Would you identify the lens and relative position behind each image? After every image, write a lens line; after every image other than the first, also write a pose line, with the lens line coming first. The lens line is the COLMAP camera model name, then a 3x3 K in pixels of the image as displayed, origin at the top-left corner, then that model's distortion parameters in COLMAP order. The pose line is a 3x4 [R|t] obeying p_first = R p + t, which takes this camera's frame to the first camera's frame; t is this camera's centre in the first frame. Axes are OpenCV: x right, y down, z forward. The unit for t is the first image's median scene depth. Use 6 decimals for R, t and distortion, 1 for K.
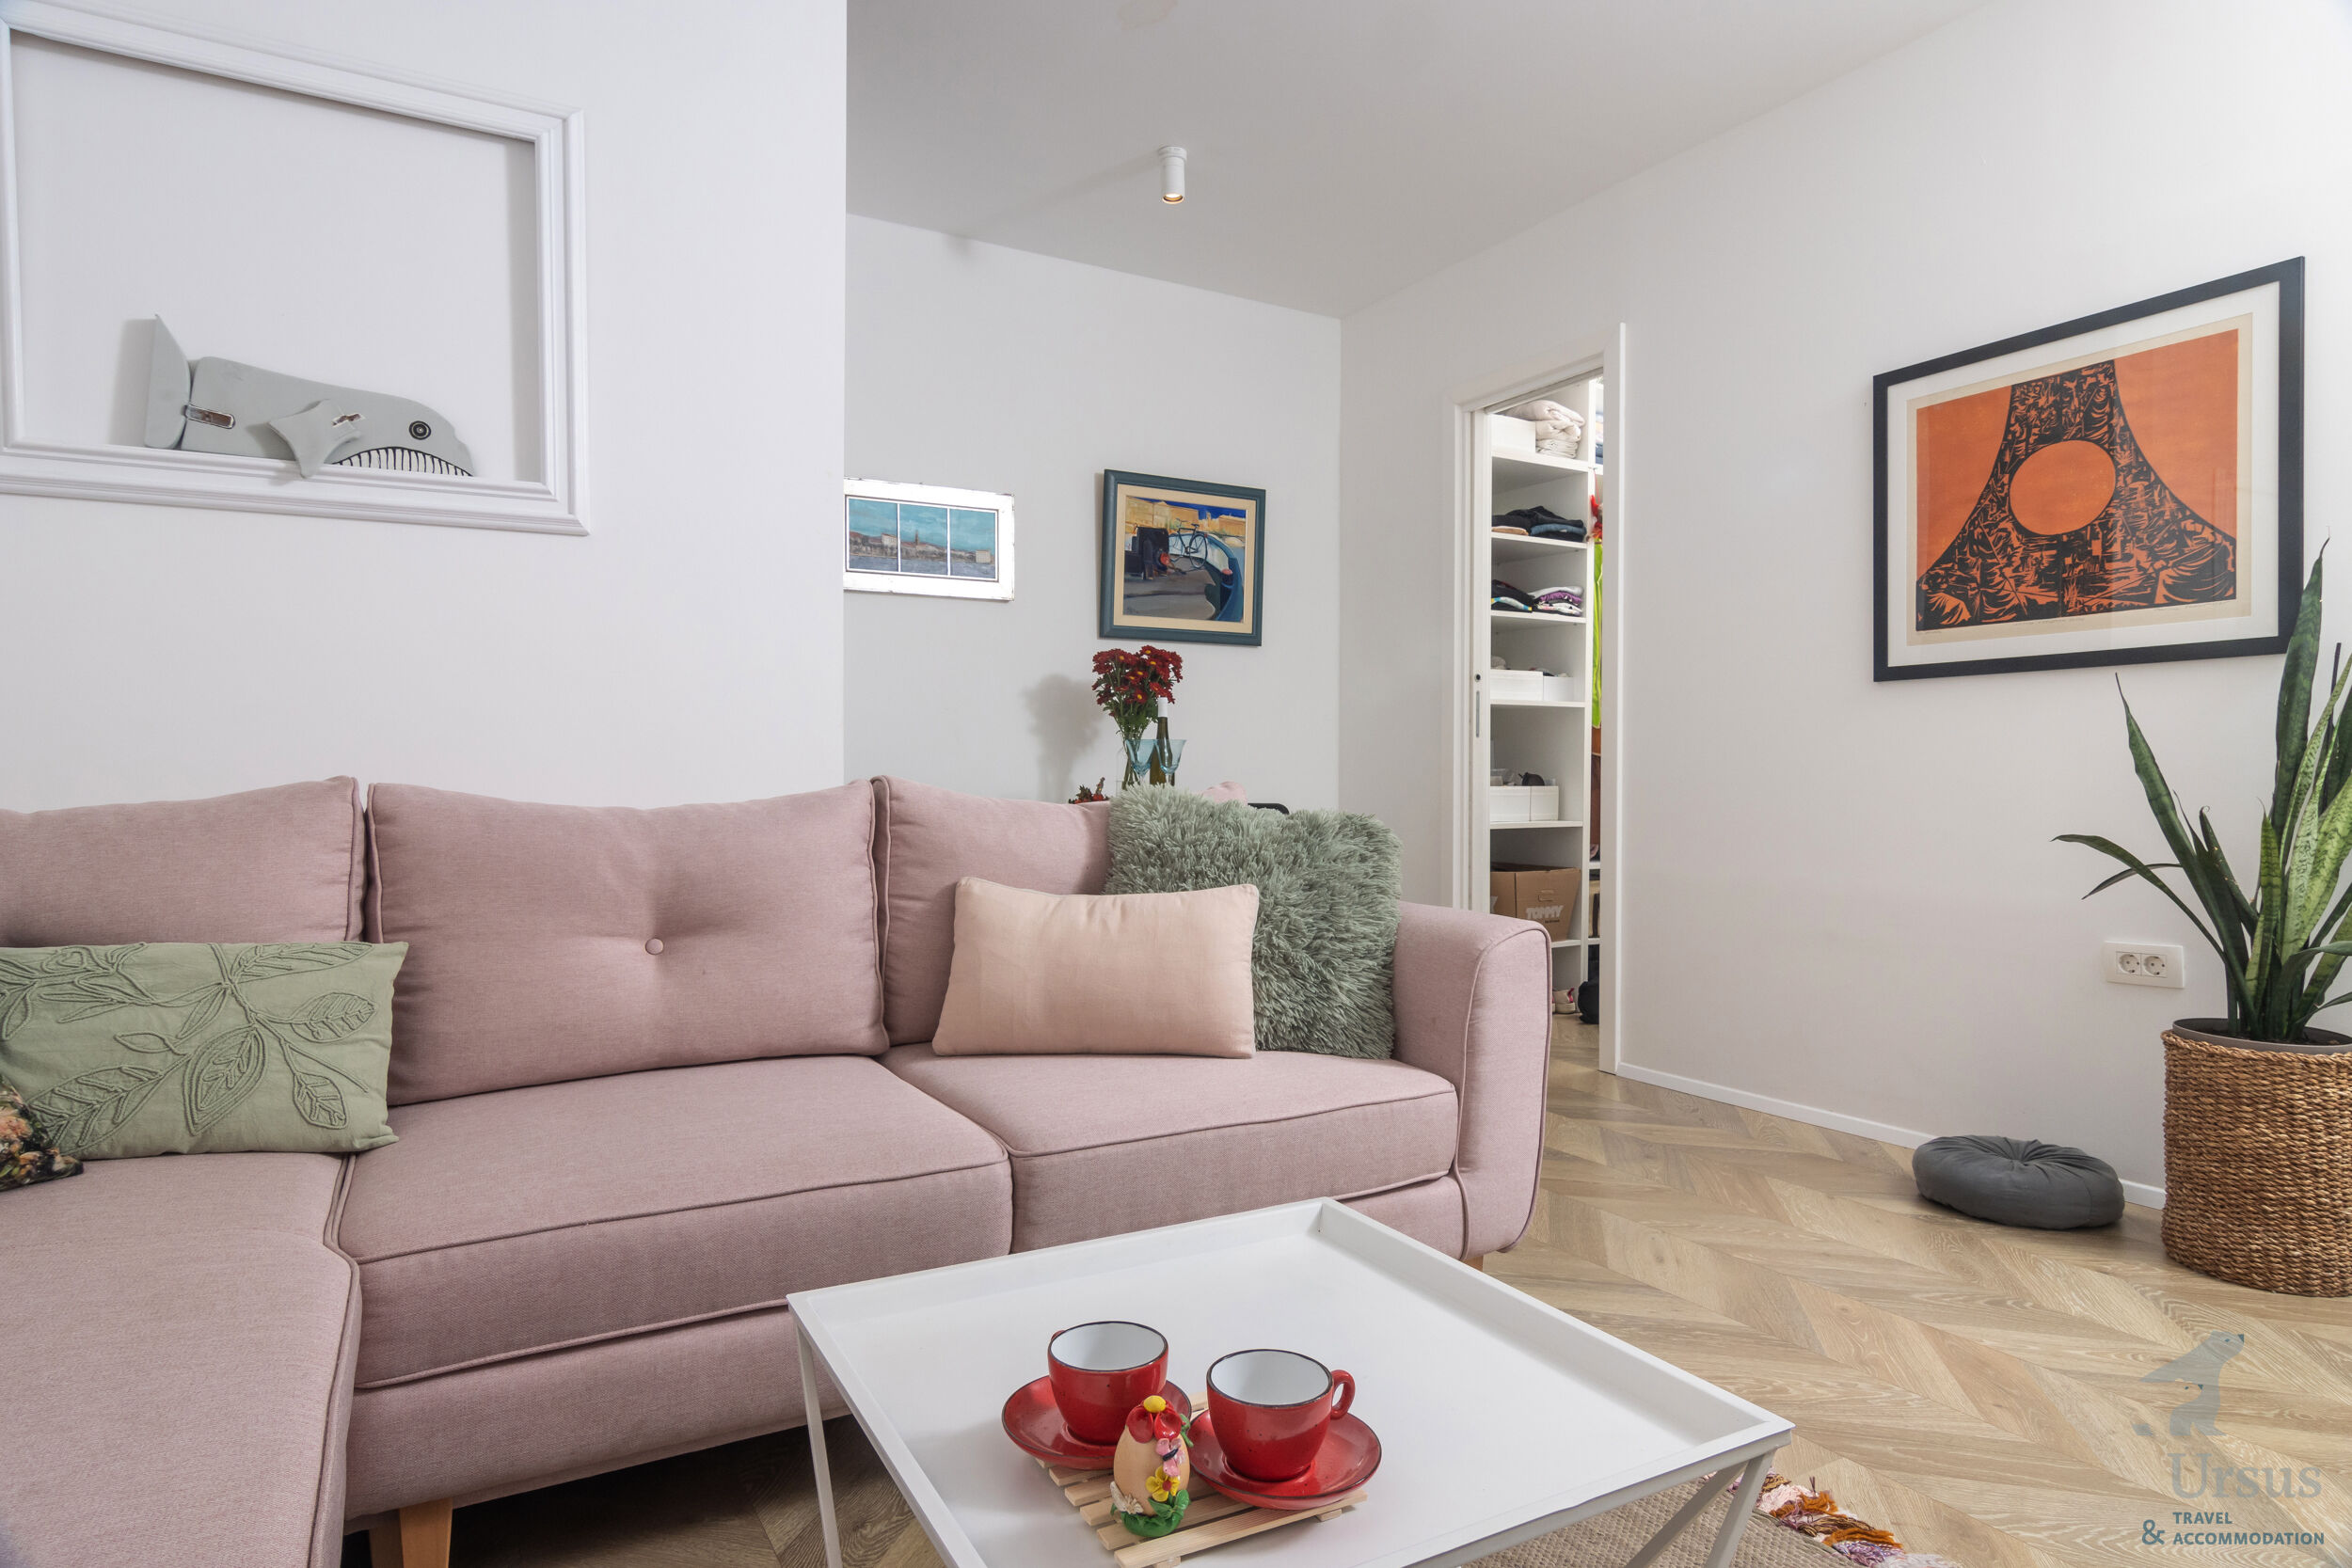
lens RADIAL K [[1379.9, 0, 1119.7], [0, 1379.9, 791.3], [0, 0, 1]] dist [0.002548, 0.000833]
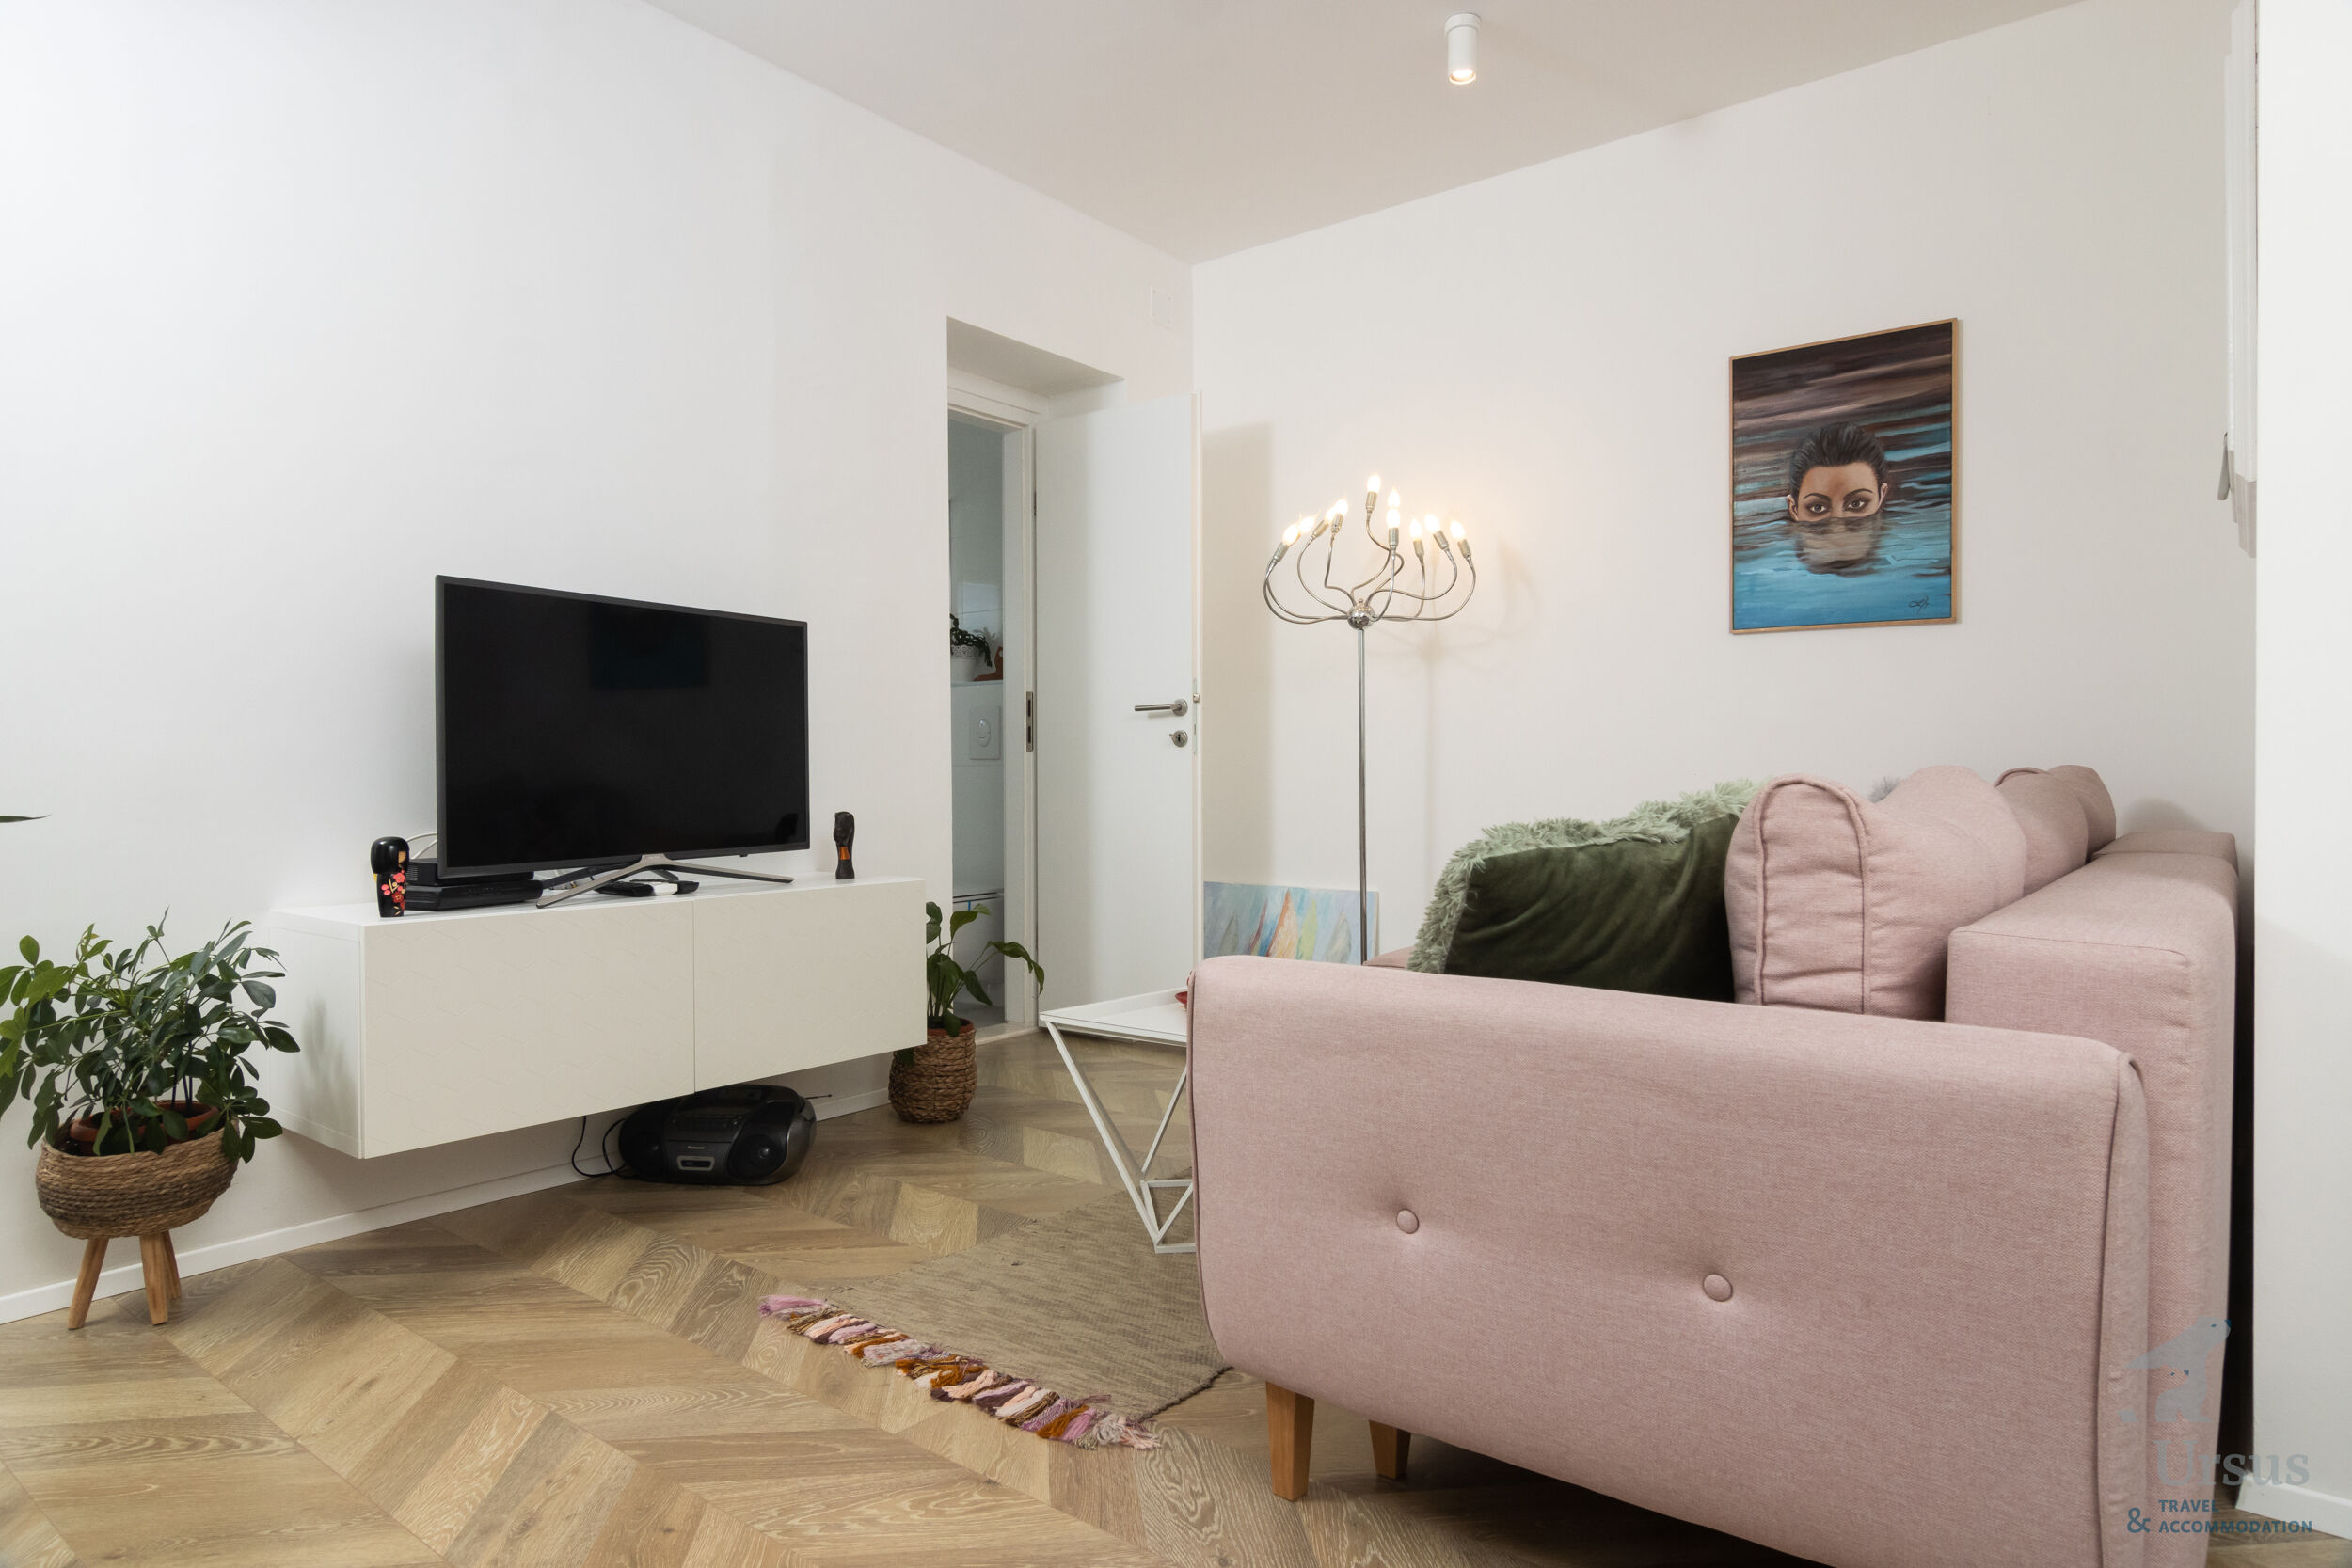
lens RADIAL K [[1323.7, 0, 1176.0], [0, 1323.7, 784.0], [0, 0, 1]] dist [-0.003808, -0.001369]
pose [[-0.918677, 0.005463, -0.394972, 0.419420], [-0.000377, 0.999892, 0.014706, -0.007685], [0.395009, 0.013659, -0.918576, 1.155816]]
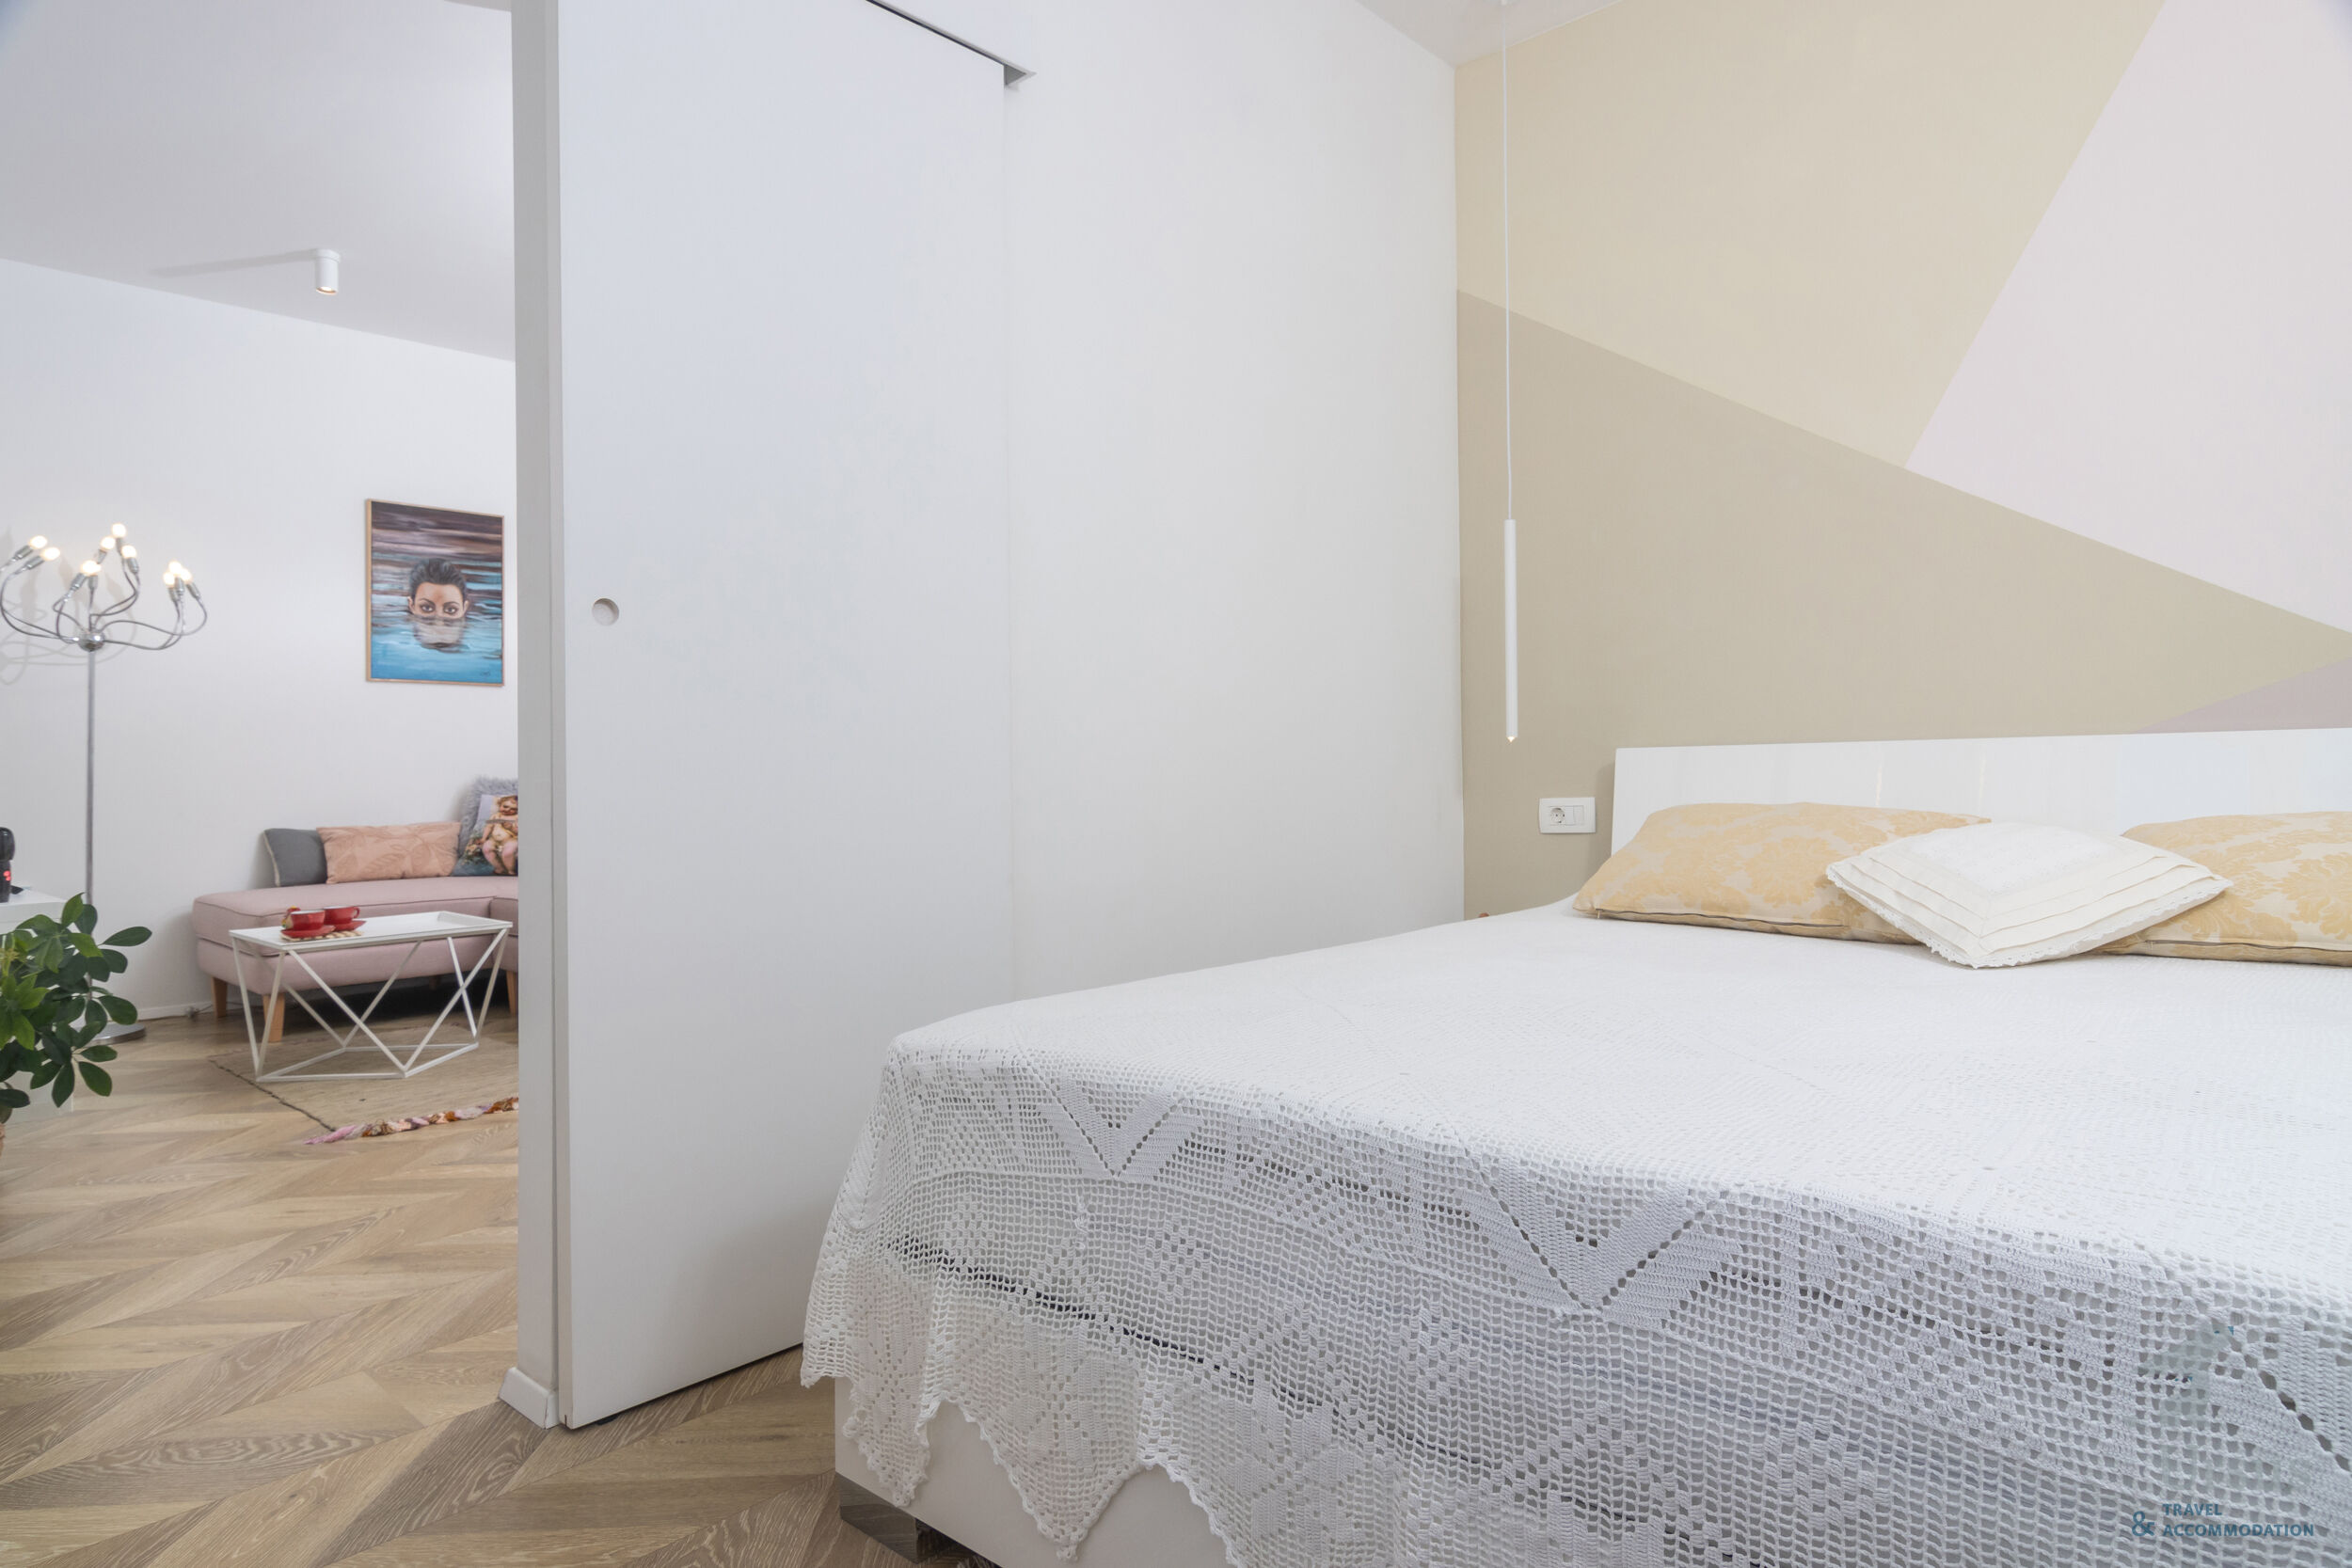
lens RADIAL K [[1333.7, 0, 1167.2], [0, 1333.7, 758.7], [0, 0, 1]] dist [-0.003306, -0.000140]
pose [[0.313105, 0.001183, -0.949718, 1.578947], [0.000182, 0.999999, 0.001306, -0.019856], [0.949719, -0.000582, 0.313104, 0.719450]]
